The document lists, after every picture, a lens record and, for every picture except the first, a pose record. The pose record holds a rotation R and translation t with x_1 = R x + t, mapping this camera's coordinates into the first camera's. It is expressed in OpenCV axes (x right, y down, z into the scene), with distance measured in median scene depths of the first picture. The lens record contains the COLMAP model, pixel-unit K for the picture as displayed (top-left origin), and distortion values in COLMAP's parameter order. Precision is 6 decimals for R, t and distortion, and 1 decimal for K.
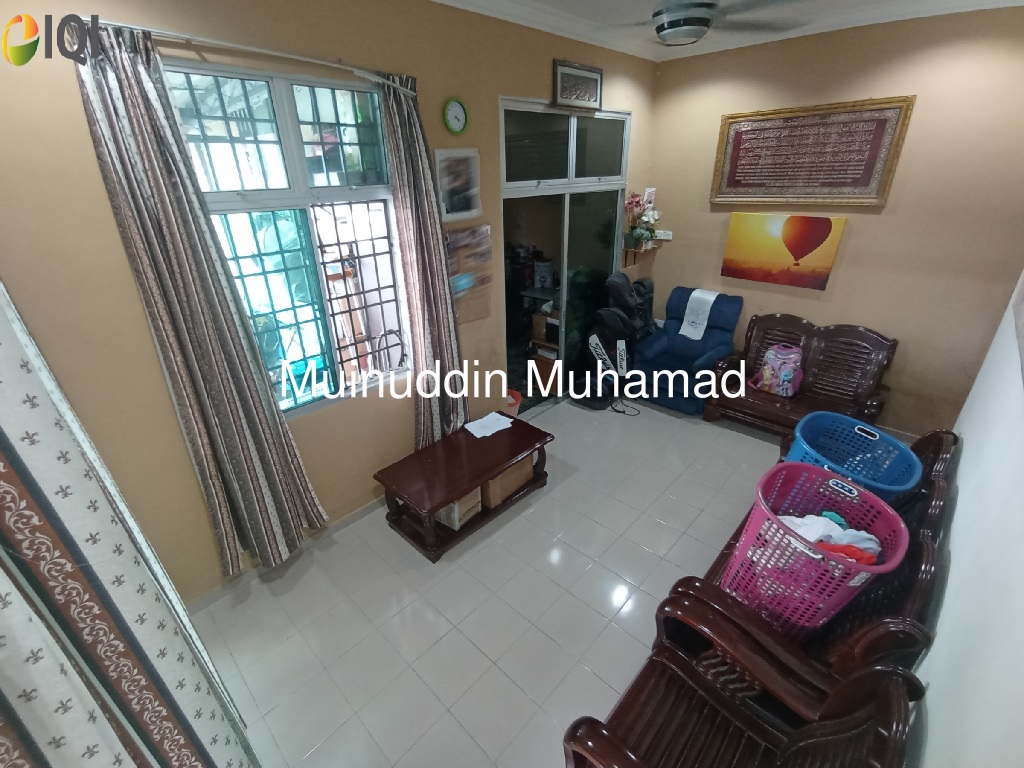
lens RADIAL K [[449.6, 0, 513.0], [0, 449.6, 382.6], [0, 0, 1]] dist [0.001872, 0.000438]
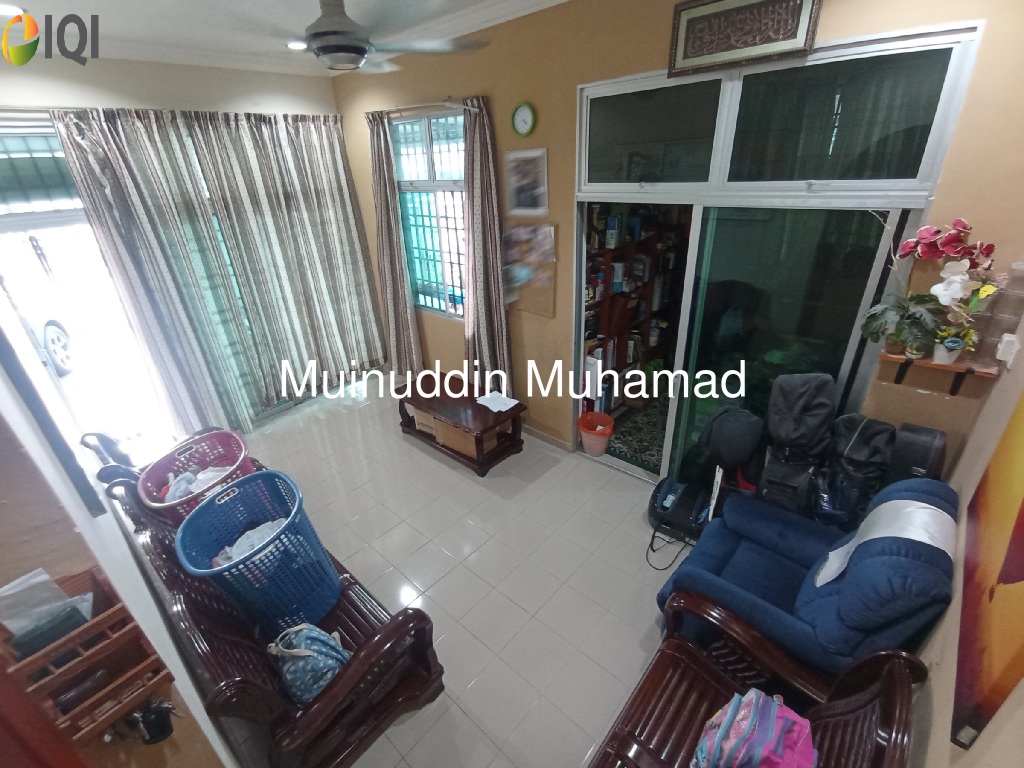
lens RADIAL K [[449.6, 0, 513.1], [0, 449.6, 384.3], [0, 0, 1]] dist [0.001872, 0.000438]
pose [[-0.000478, 0.460292, -0.887767, 1.027025], [-0.397190, 0.814649, 0.422596, -0.479079], [0.917736, 0.352814, 0.182434, 0.924234]]
